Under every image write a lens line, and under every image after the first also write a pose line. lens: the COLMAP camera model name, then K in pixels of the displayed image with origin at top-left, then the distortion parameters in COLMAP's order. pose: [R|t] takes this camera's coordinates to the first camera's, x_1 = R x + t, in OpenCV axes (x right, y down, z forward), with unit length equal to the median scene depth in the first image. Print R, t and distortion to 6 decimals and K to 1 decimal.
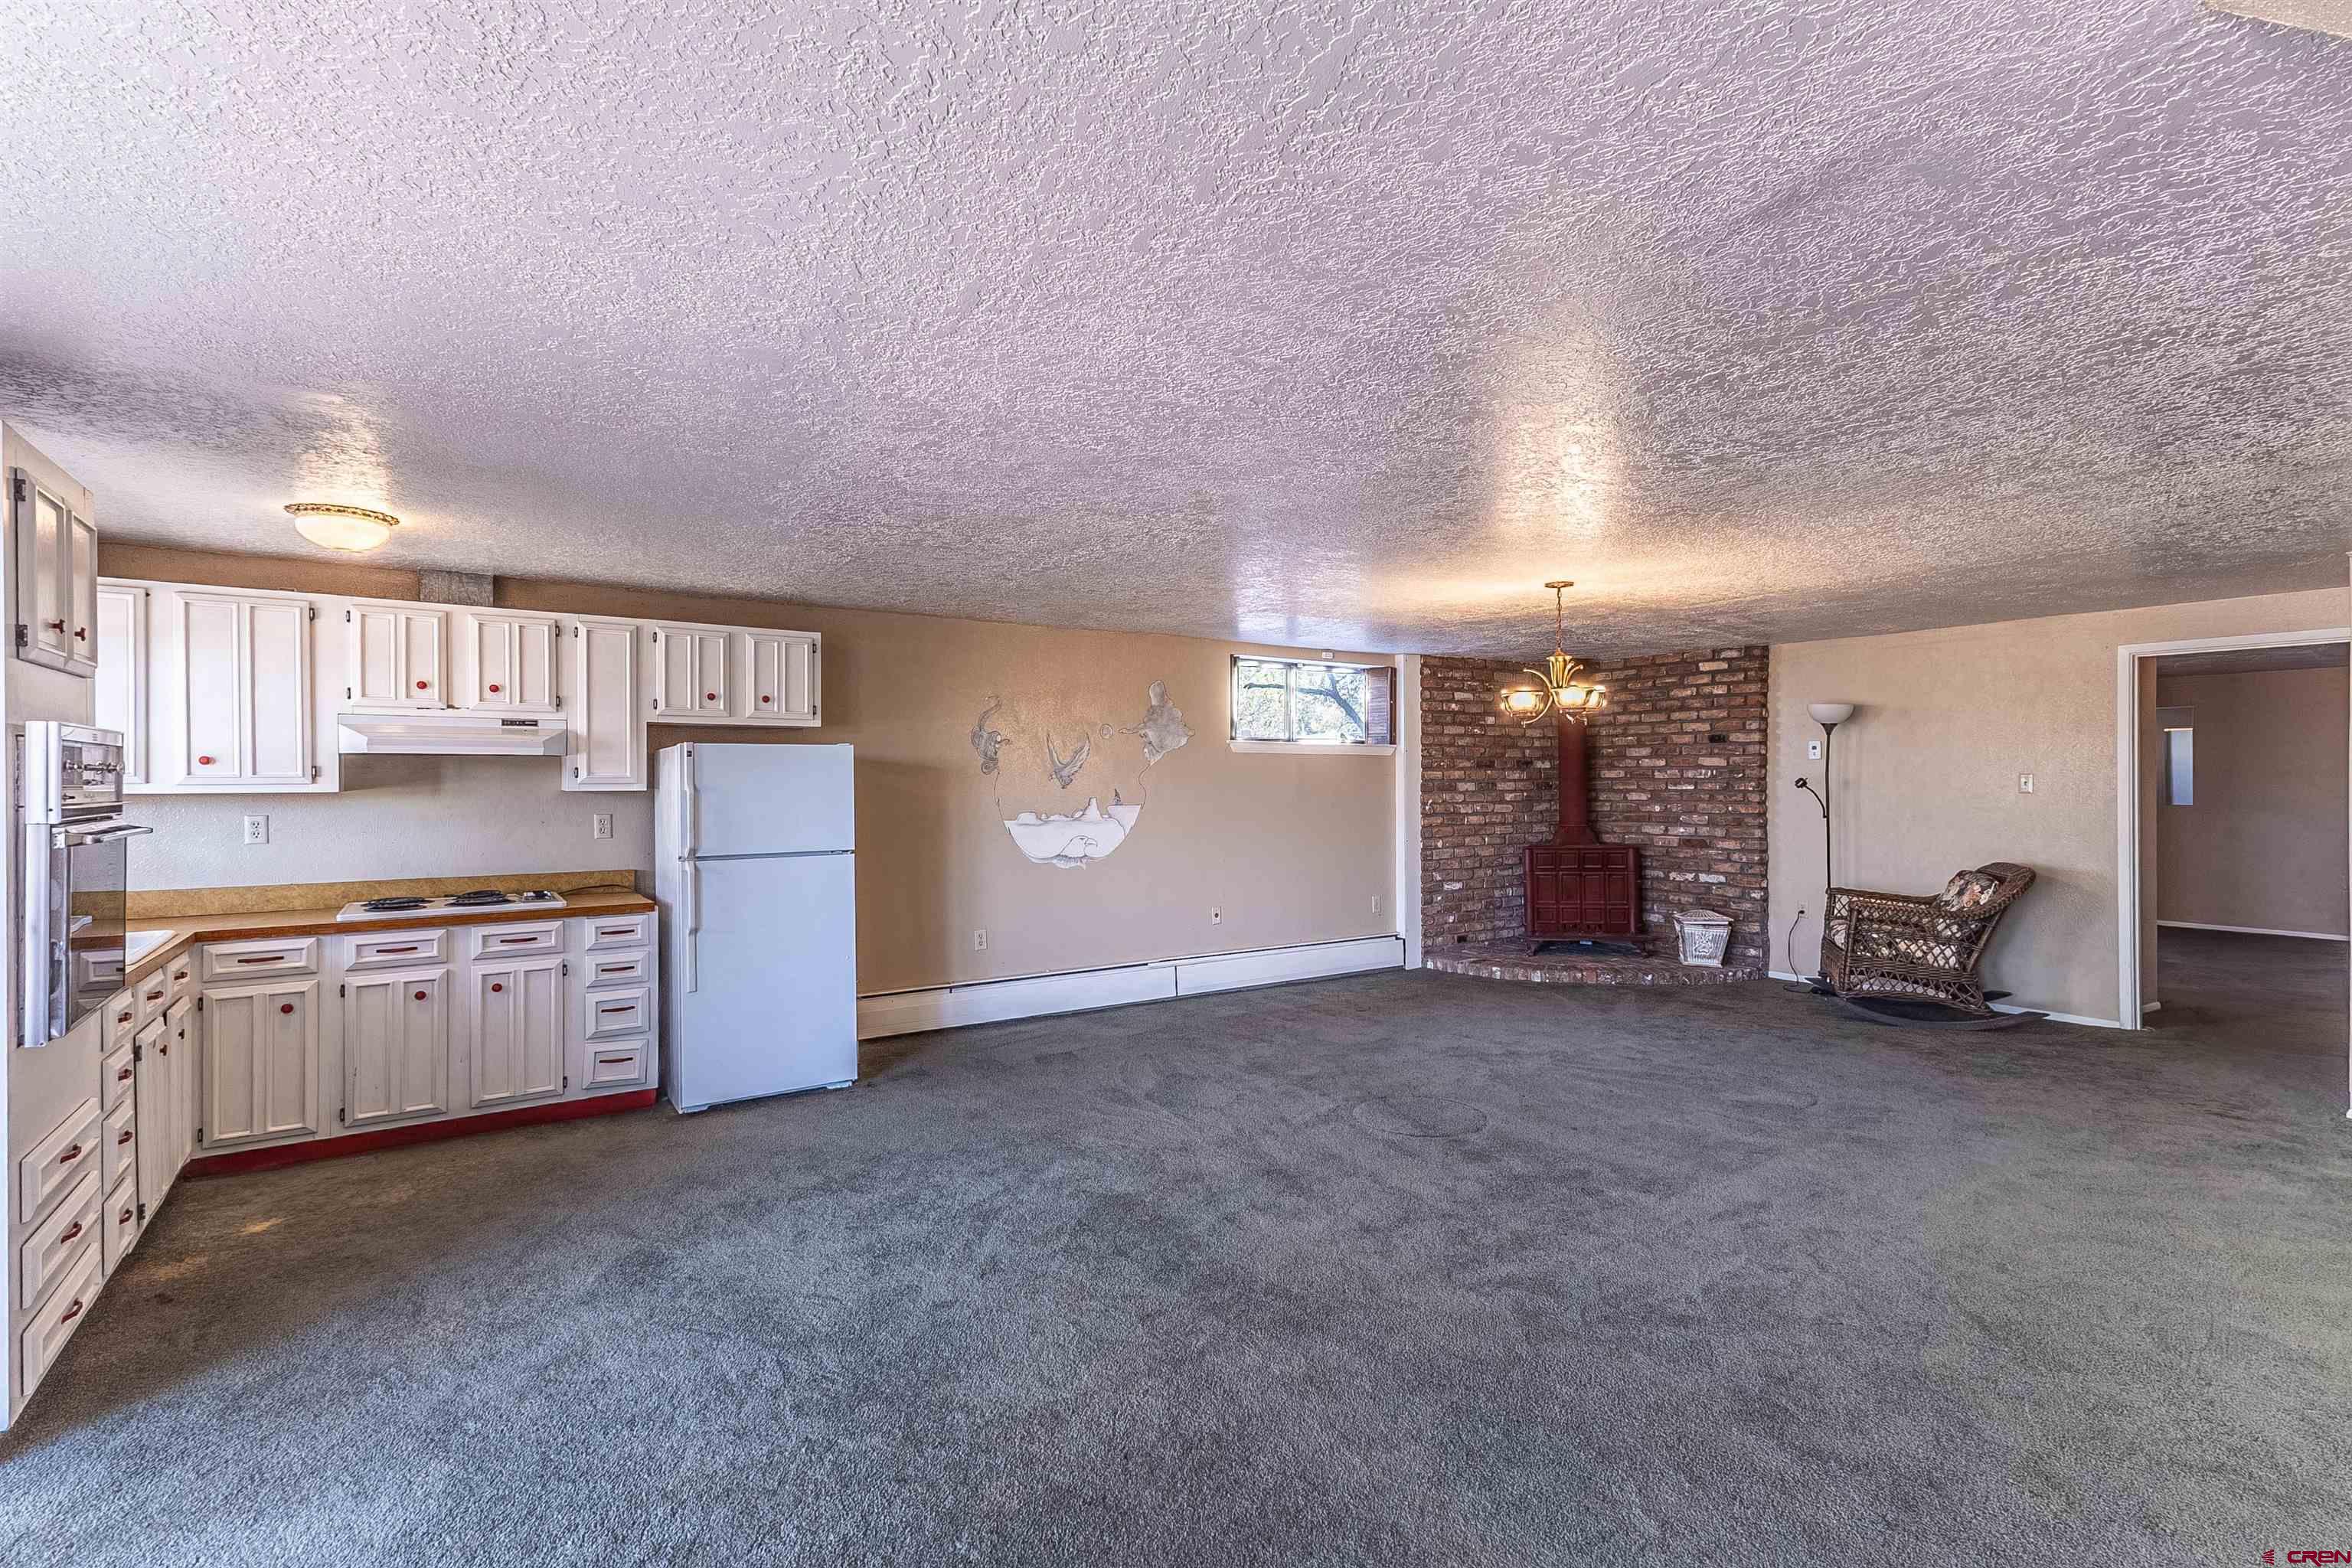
lens RADIAL K [[1077.0, 0, 1181.2], [0, 1077.0, 782.8], [0, 0, 1]] dist [0.033670, -0.003297]
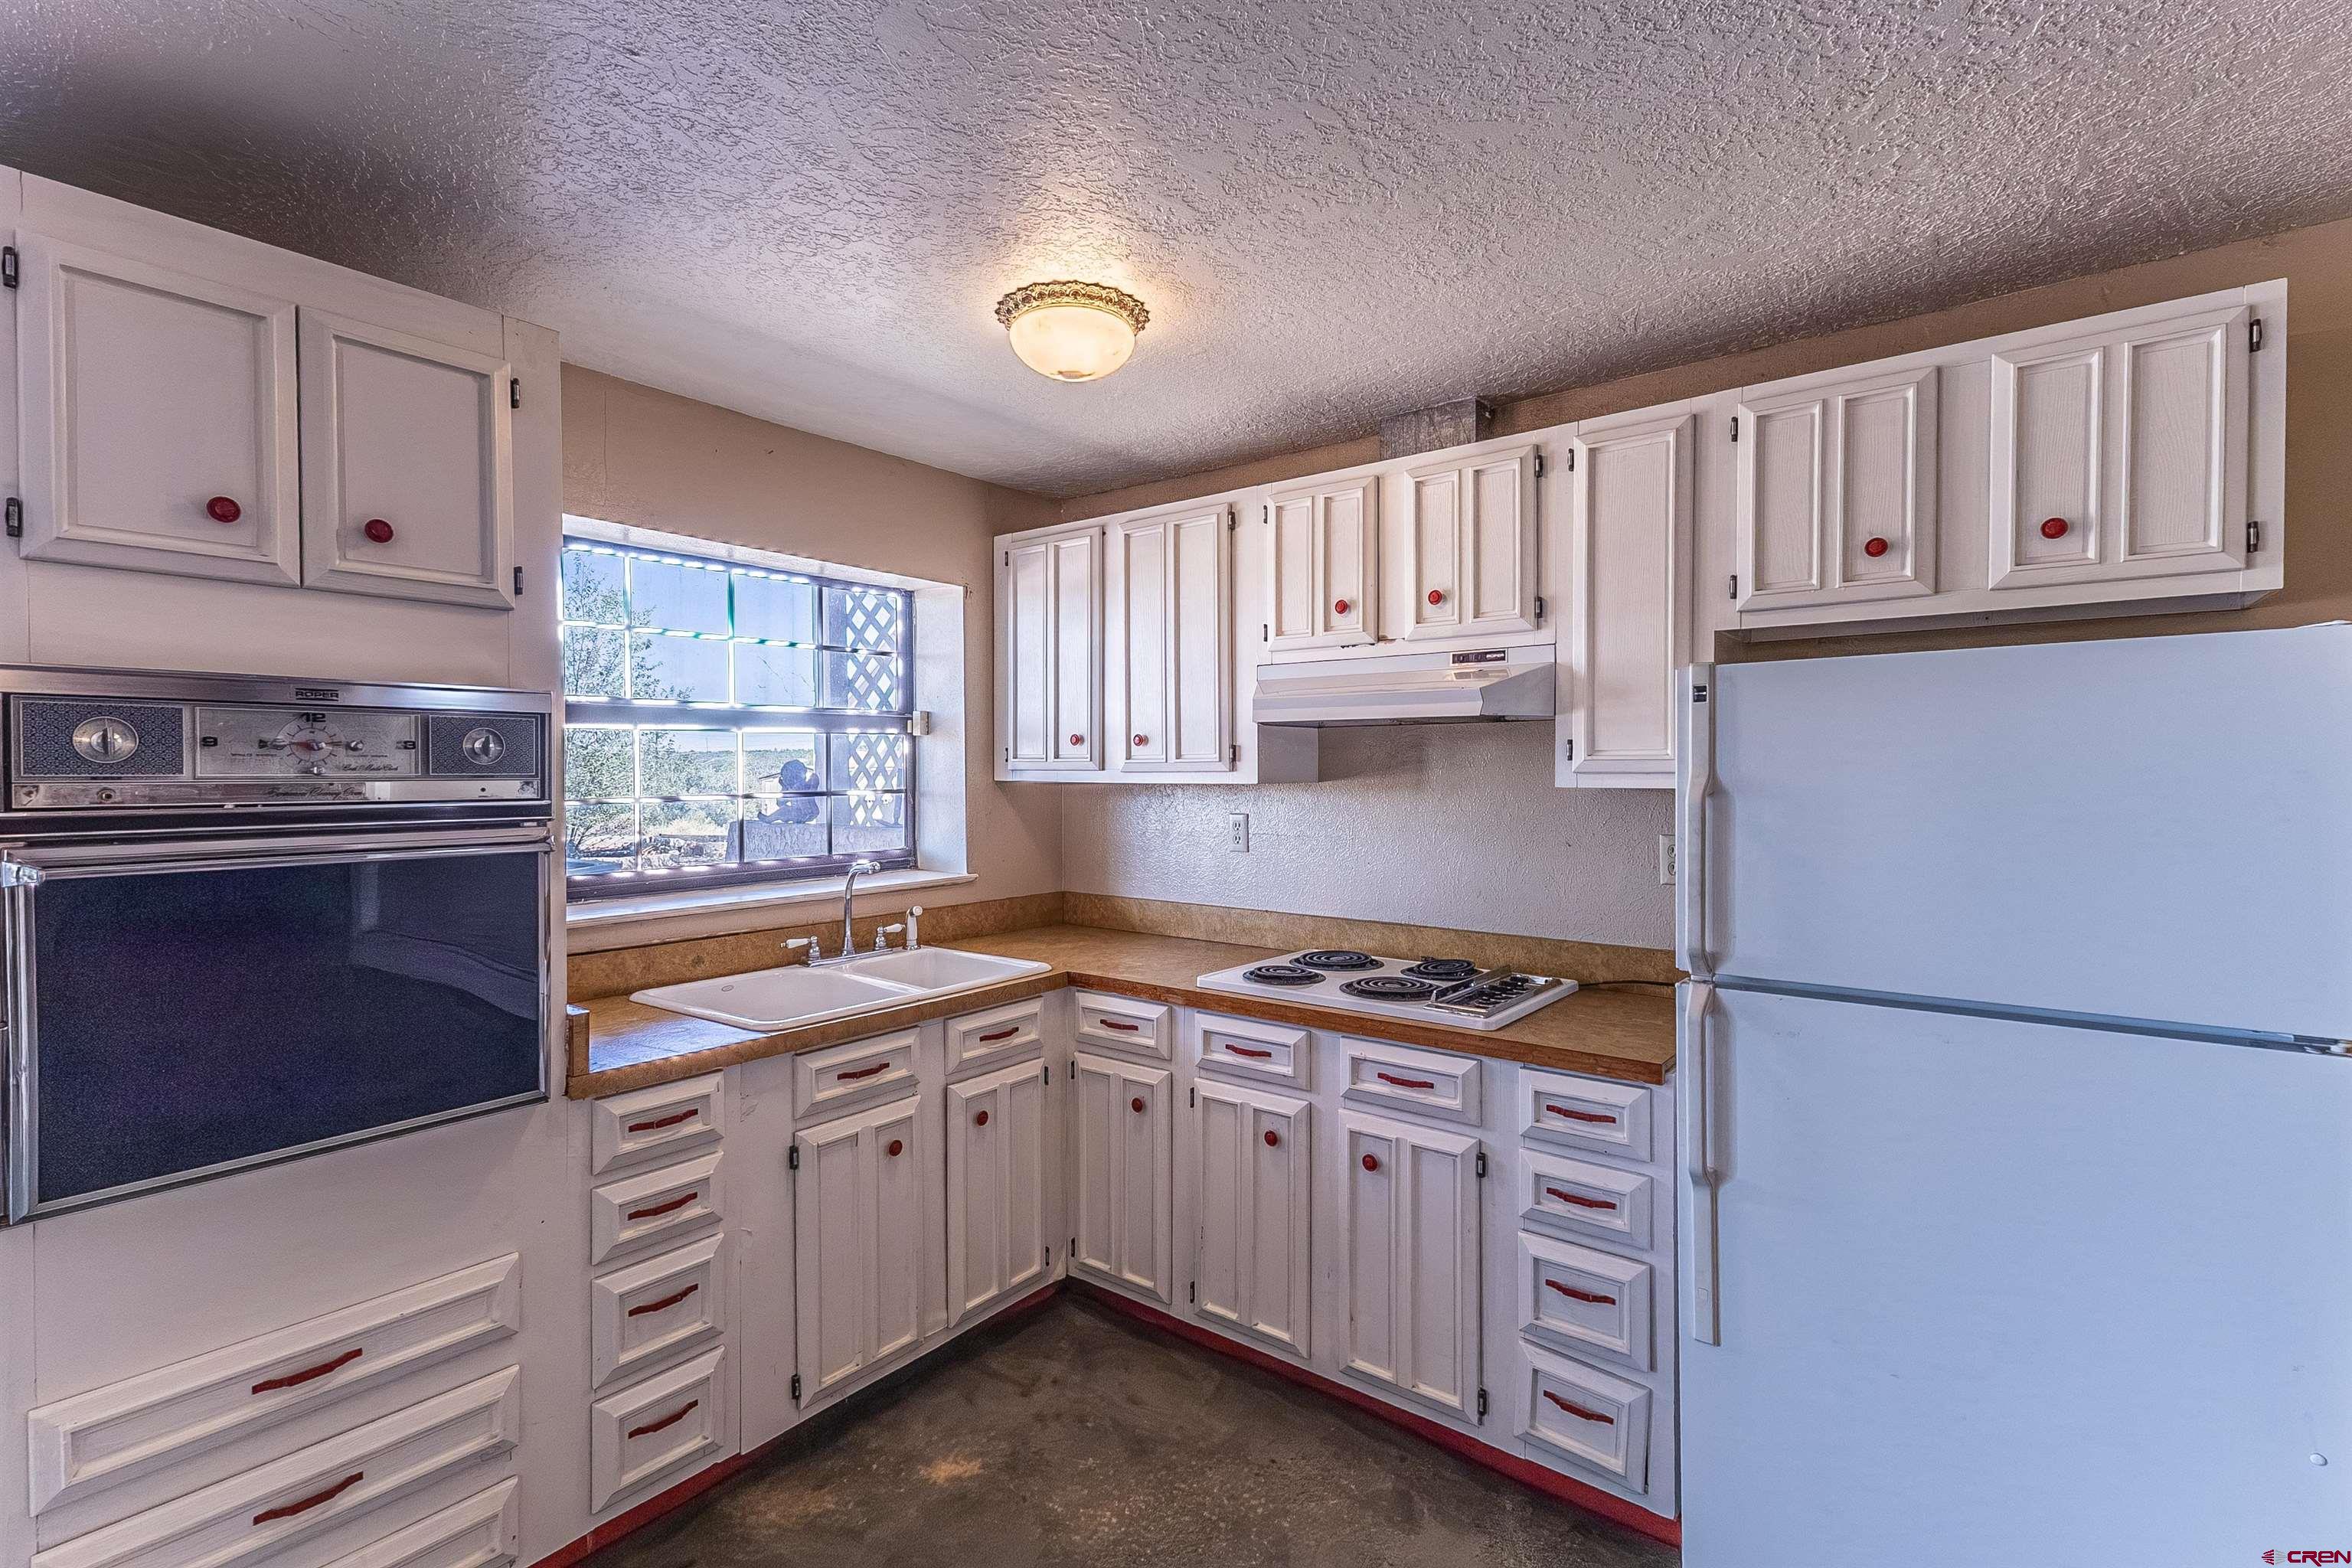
lens RADIAL K [[1077.0, 0, 1181.8], [0, 1077.0, 784.6], [0, 0, 1]] dist [0.033670, -0.003297]
pose [[0.311041, 0.015047, -0.950277, -0.094912], [-0.003570, 0.999886, 0.014664, -0.000341], [0.950390, -0.001168, 0.311059, 0.432895]]
